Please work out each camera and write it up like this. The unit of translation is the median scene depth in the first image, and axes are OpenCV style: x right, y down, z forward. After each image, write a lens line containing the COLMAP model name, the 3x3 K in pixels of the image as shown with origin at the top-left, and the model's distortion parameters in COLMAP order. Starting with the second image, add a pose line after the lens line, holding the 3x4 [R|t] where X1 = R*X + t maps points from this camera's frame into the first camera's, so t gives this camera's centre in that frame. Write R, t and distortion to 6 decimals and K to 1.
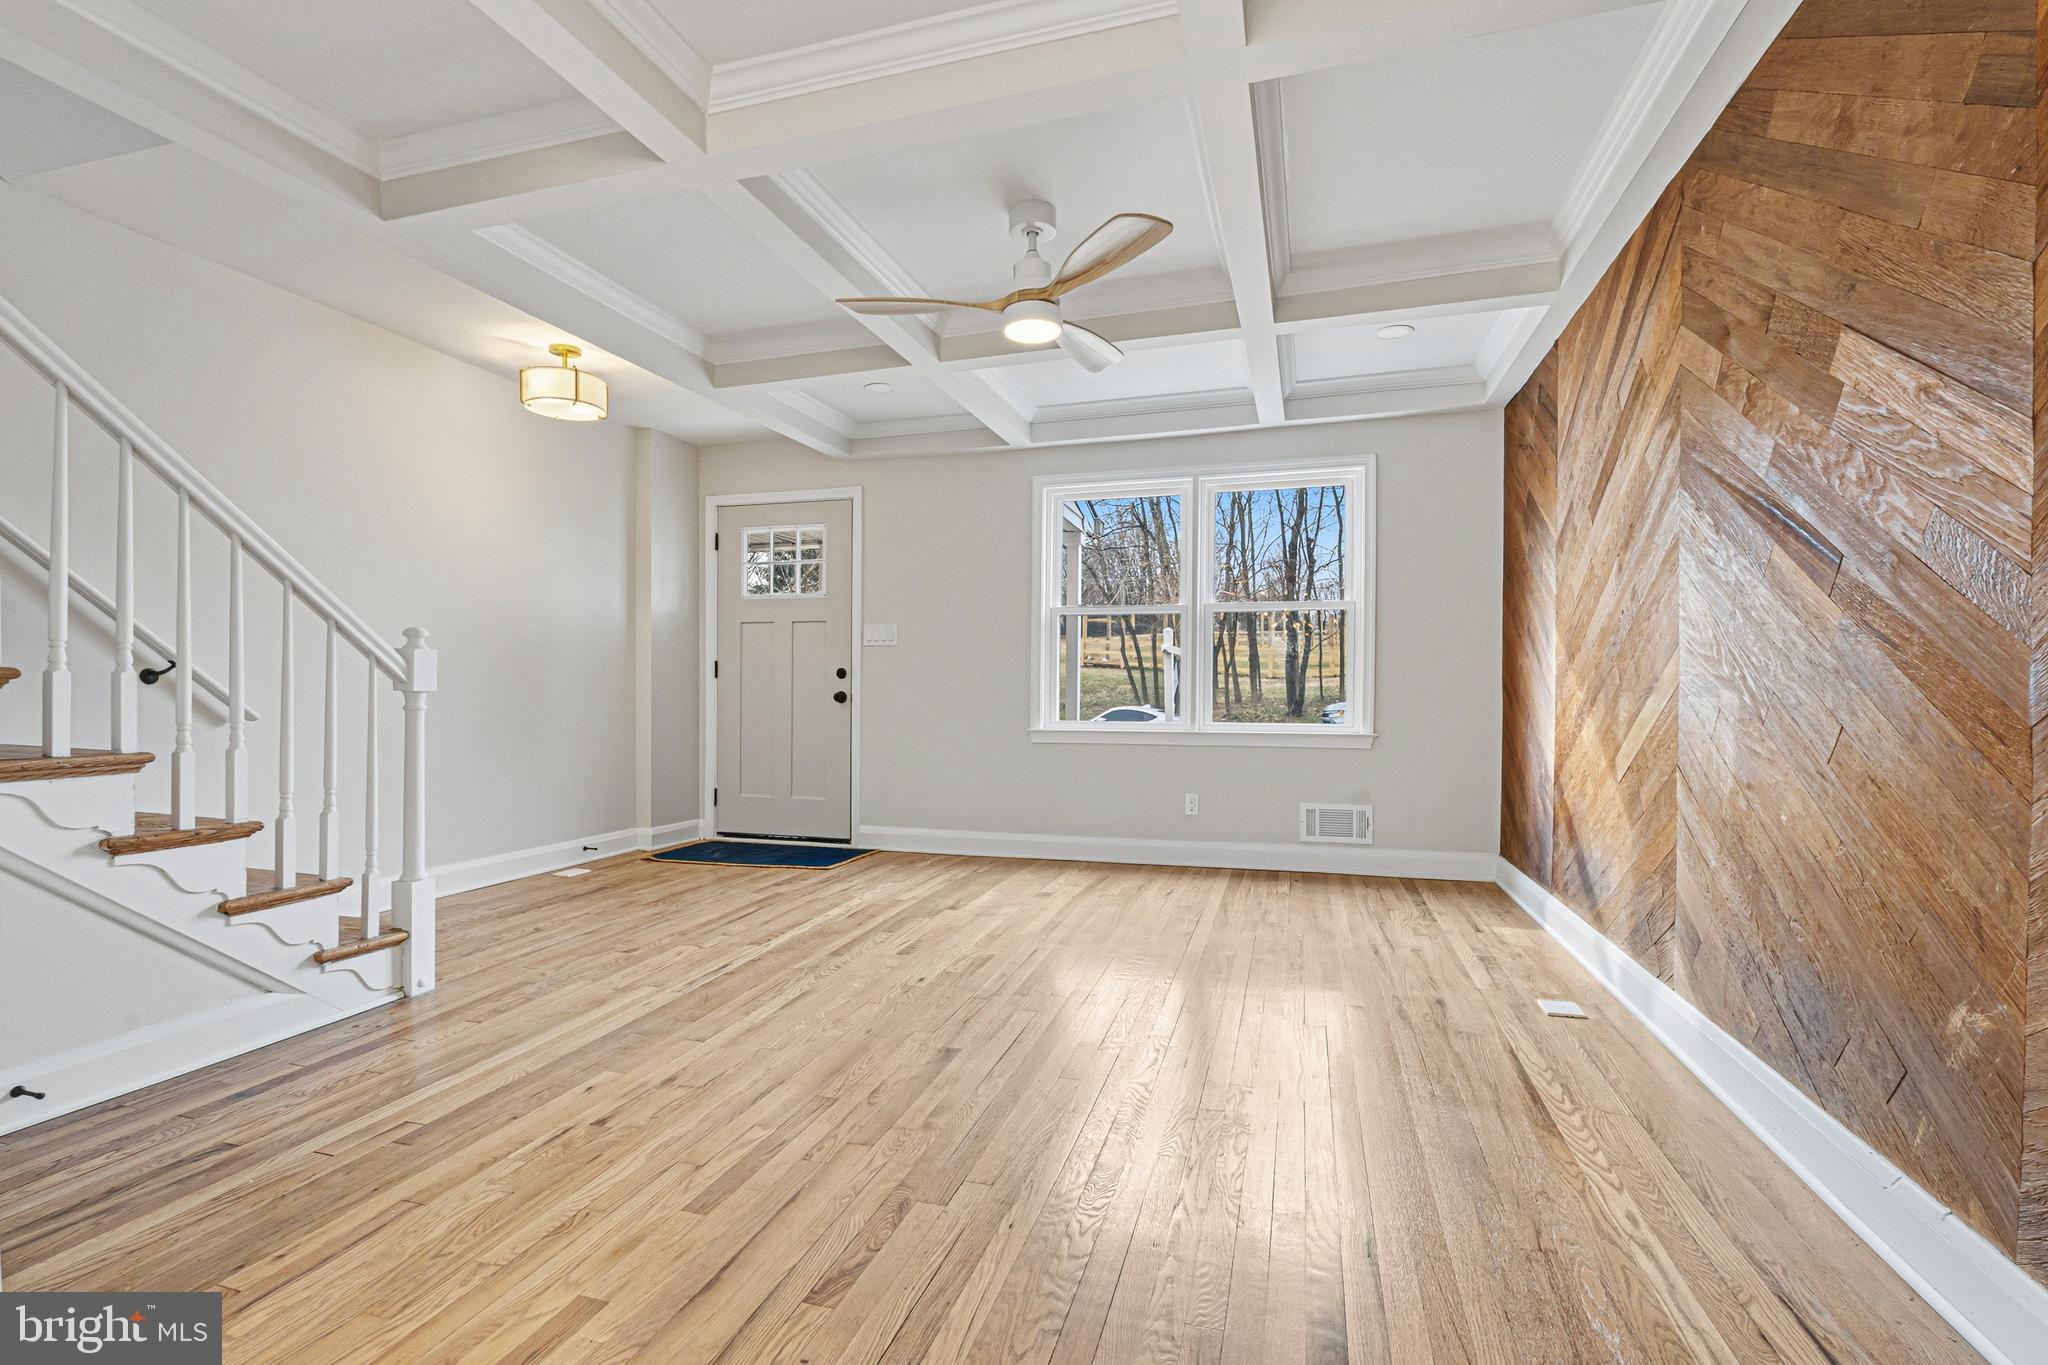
lens RADIAL K [[918.0, 0, 1023.9], [0, 918.0, 687.7], [0, 0, 1]] dist [-0.001194, 0.000029]
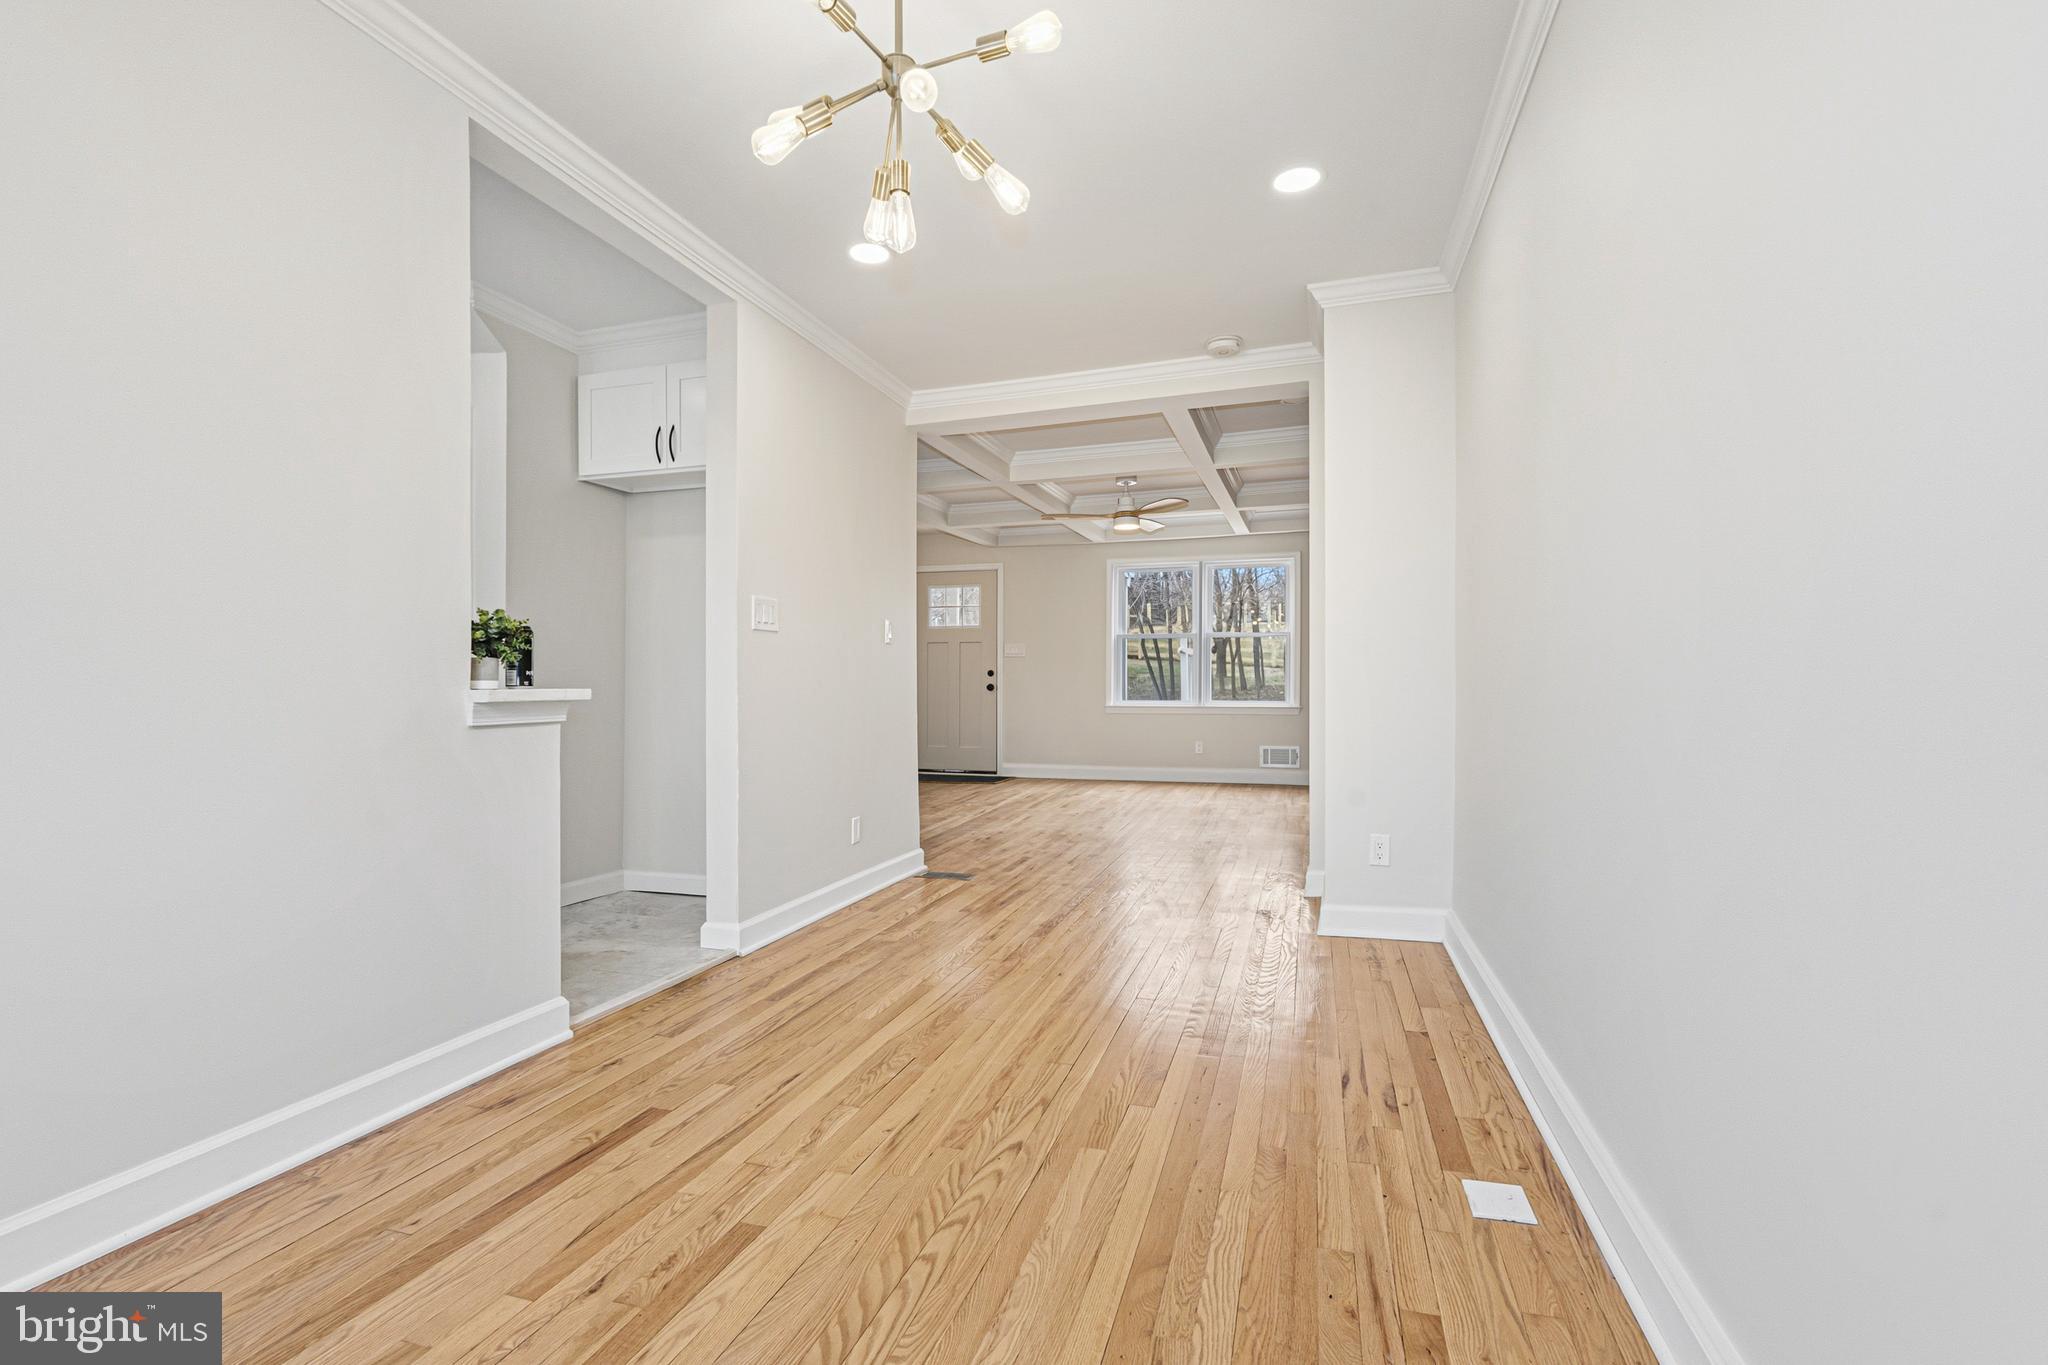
lens RADIAL K [[918.0, 0, 1023.9], [0, 918.0, 687.7], [0, 0, 1]] dist [-0.001194, 0.000029]
pose [[0.999878, -0.005662, -0.014541, -0.136927], [0.005869, 0.999881, 0.014255, -0.015328], [0.014458, -0.014339, 0.999793, -0.830208]]
